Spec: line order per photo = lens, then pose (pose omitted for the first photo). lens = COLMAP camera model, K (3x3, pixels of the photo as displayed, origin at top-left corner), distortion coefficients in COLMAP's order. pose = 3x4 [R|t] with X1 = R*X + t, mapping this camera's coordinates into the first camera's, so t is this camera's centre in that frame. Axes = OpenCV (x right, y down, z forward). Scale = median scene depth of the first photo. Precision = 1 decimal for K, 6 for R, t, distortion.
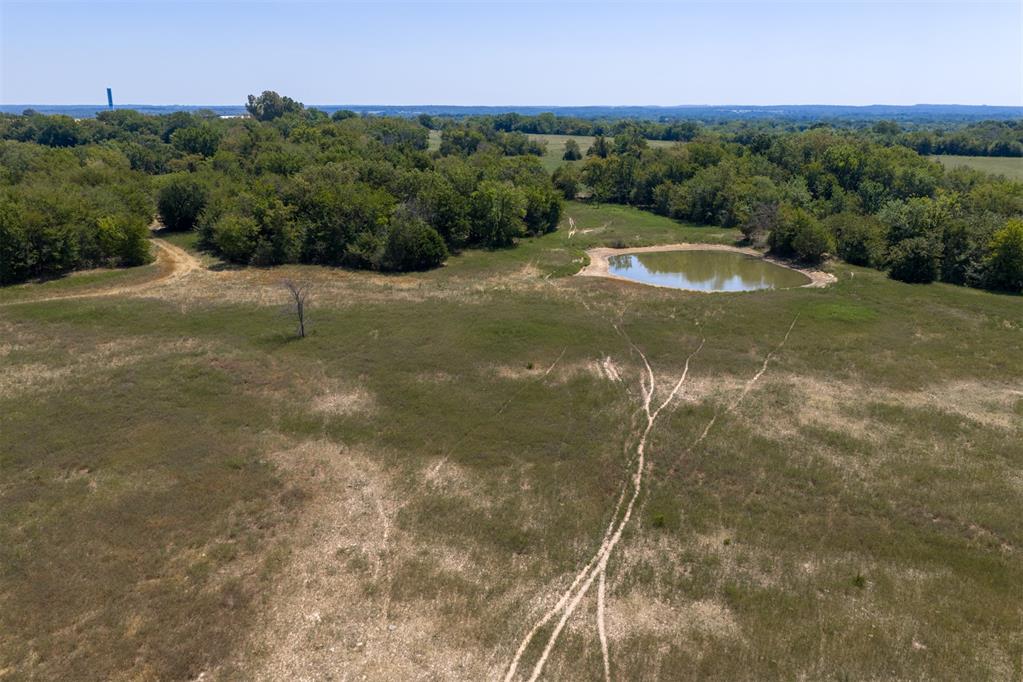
lens RADIAL K [[850.0, 0, 509.3], [0, 850.0, 341.9], [0, 0, 1]] dist [0.014624, -0.022718]
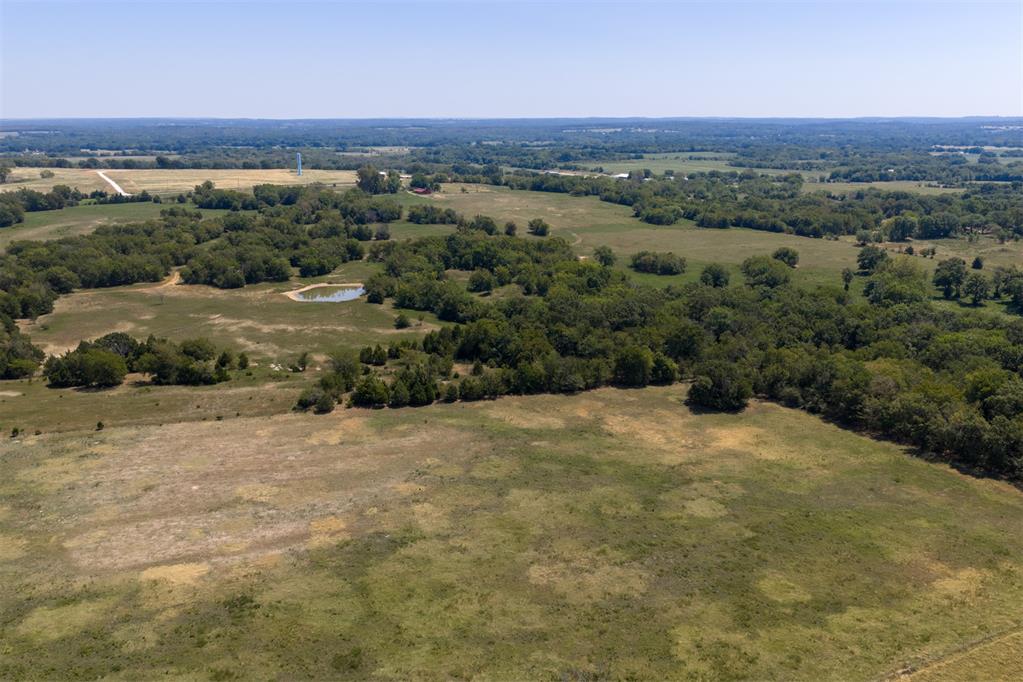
lens RADIAL K [[850.0, 0, 509.9], [0, 850.0, 342.3], [0, 0, 1]] dist [0.014624, -0.022718]
pose [[0.953129, 0.076445, -0.292747, 1.689327], [-0.078953, 0.996873, 0.003259, 0.019319], [0.292081, 0.020007, 0.956184, -1.576445]]
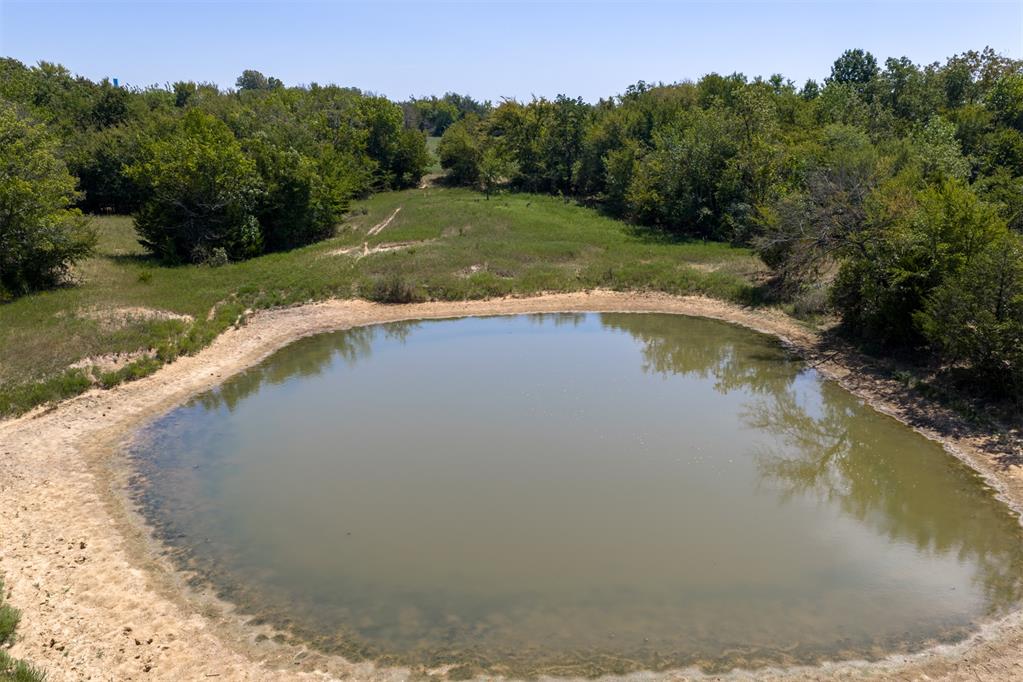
lens RADIAL K [[850.0, 0, 512.2], [0, 850.0, 342.7], [0, 0, 1]] dist [0.014624, -0.022718]
pose [[0.992843, 0.026972, -0.116343, 0.255763], [-0.028323, 0.999549, -0.009972, -0.107678], [0.116021, 0.013196, 0.993159, 0.776818]]
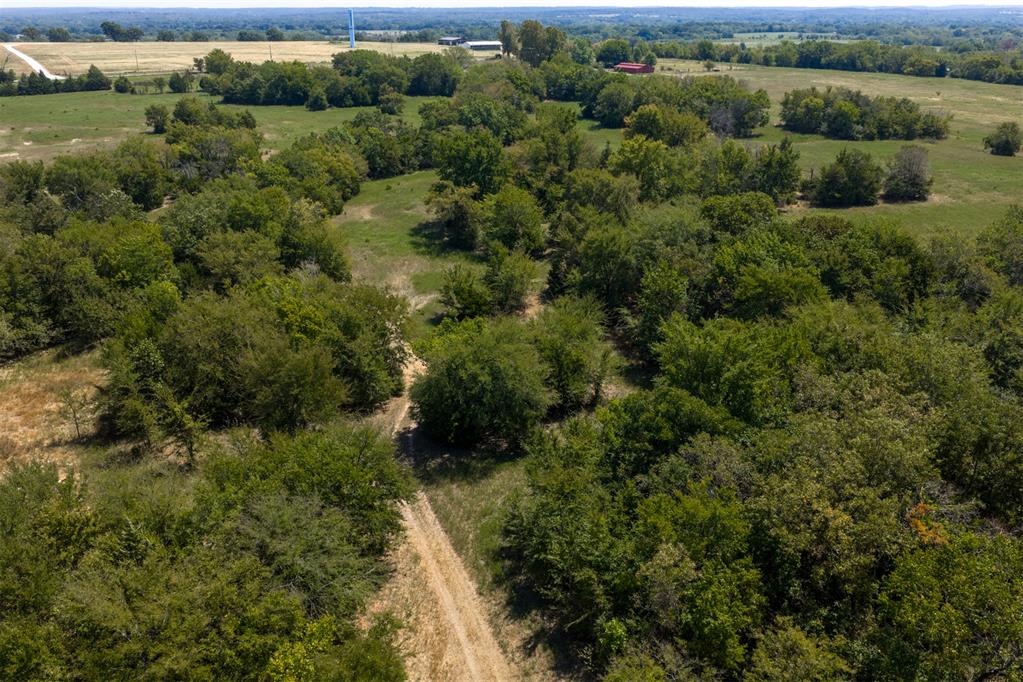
lens RADIAL K [[850.0, 0, 514.4], [0, 850.0, 337.2], [0, 0, 1]] dist [0.014624, -0.022718]
pose [[0.969026, 0.086874, -0.231174, -0.299364], [-0.063249, 0.992166, 0.107728, -0.292010], [0.238722, -0.089769, 0.966930, 0.661544]]
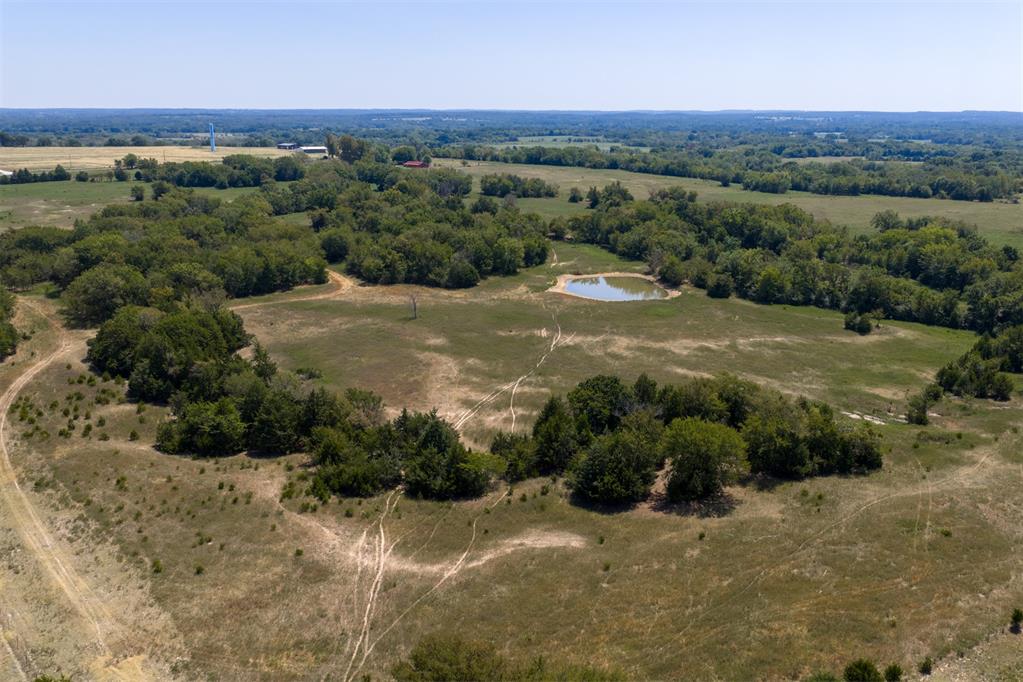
lens RADIAL K [[850.0, 0, 511.8], [0, 850.0, 338.1], [0, 0, 1]] dist [0.014624, -0.022718]
pose [[0.998896, 0.016241, -0.044078, 0.085604], [-0.016538, 0.999843, -0.006378, 0.040742], [0.043967, 0.007100, 0.999008, -0.905206]]
